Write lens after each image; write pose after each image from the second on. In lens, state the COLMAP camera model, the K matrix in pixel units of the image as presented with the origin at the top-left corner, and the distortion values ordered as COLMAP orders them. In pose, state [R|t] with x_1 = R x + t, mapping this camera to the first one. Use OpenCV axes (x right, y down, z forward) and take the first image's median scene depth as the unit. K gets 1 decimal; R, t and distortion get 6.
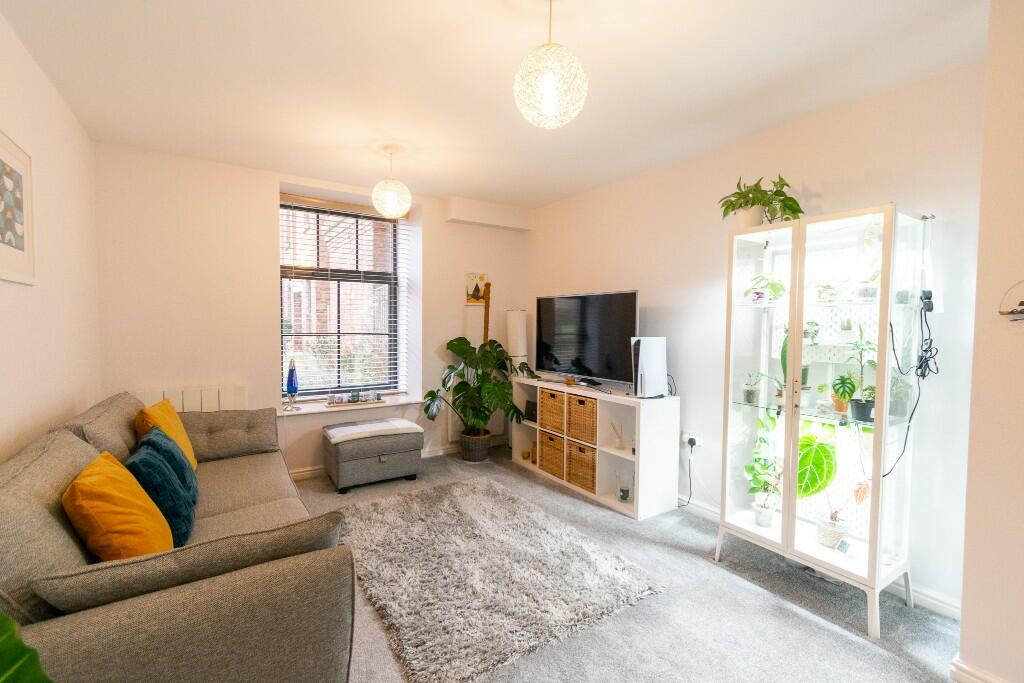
lens RADIAL K [[455.1, 0, 512.3], [0, 455.1, 333.0], [0, 0, 1]] dist [0.000737, -0.000061]
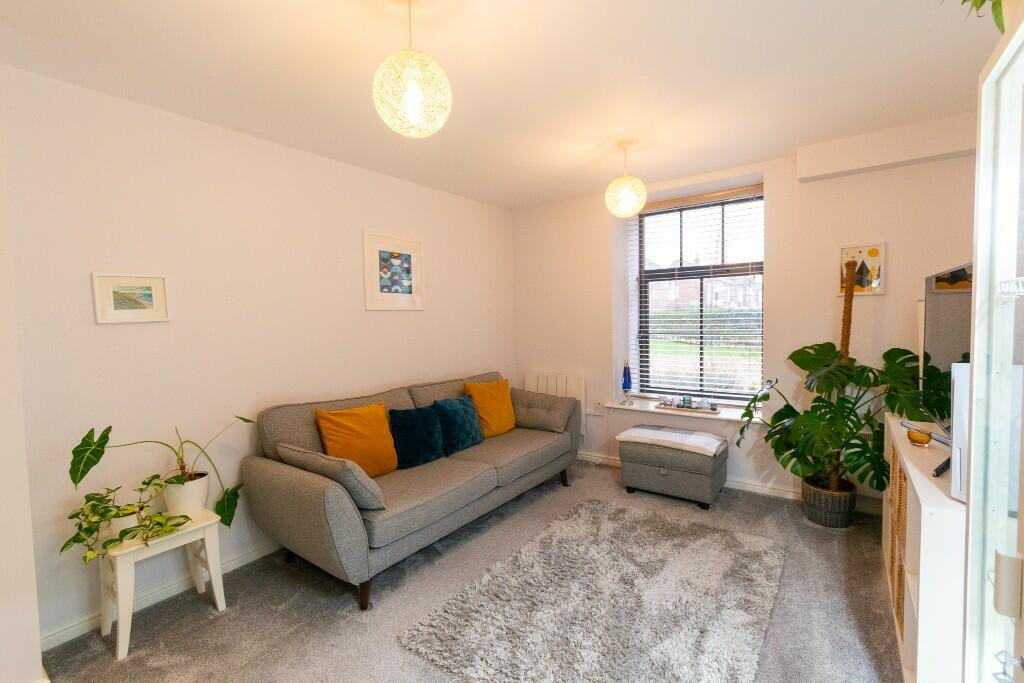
lens RADIAL K [[455.1, 0, 512.3], [0, 455.1, 333.0], [0, 0, 1]] dist [0.000737, -0.000061]
pose [[0.342152, 0.014250, -0.939536, 0.414949], [0.004698, 0.999847, 0.016876, -0.019832], [0.939633, -0.010188, 0.342033, 0.342665]]
